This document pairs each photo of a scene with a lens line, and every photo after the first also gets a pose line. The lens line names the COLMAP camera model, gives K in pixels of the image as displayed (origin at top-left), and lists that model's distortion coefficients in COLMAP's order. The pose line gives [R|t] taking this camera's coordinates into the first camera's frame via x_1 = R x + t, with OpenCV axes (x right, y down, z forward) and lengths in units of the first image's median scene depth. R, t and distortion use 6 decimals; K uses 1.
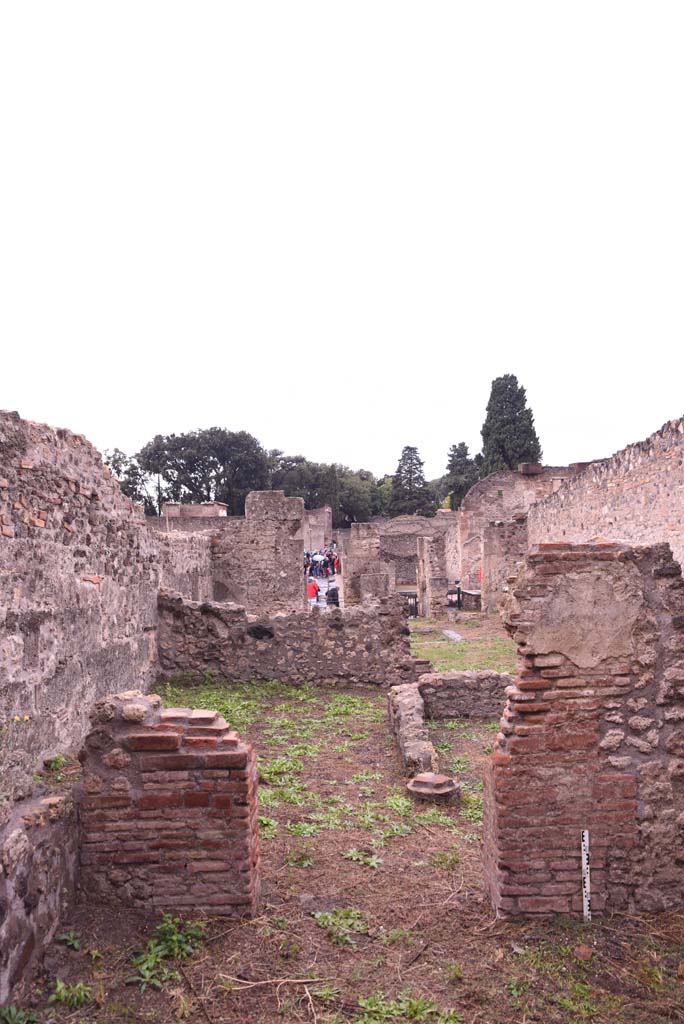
lens RADIAL K [[698.9, 0, 338.9], [0, 698.9, 511.4], [0, 0, 1]] dist [-0.132662, 0.093665]
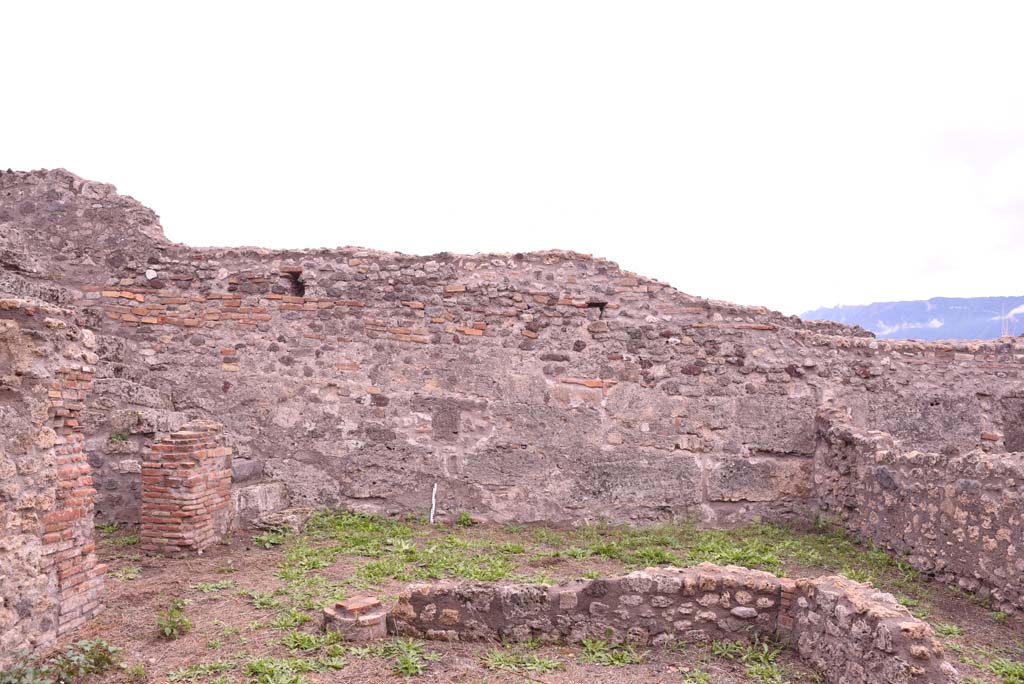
lens RADIAL K [[698.9, 0, 510.9], [0, 698.9, 346.2], [0, 0, 1]] dist [-0.132662, 0.093665]
pose [[0.011619, -0.056607, -0.998329, 0.519562], [0.035135, 0.997803, -0.056168, 0.071352], [0.999315, -0.034424, 0.013582, 0.629694]]
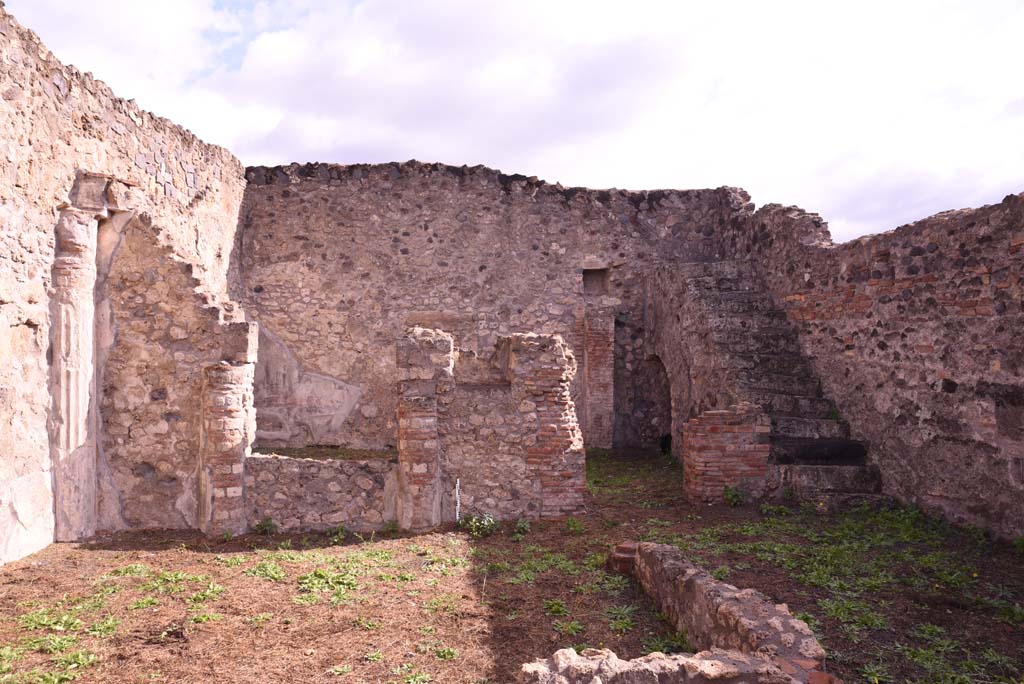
lens RADIAL K [[698.9, 0, 509.0], [0, 698.9, 344.1], [0, 0, 1]] dist [-0.132662, 0.093665]
pose [[-0.994332, 0.012065, -0.105632, 0.232232], [0.020794, 0.996421, -0.081933, 0.086906], [0.104266, -0.083666, -0.991024, 1.093231]]
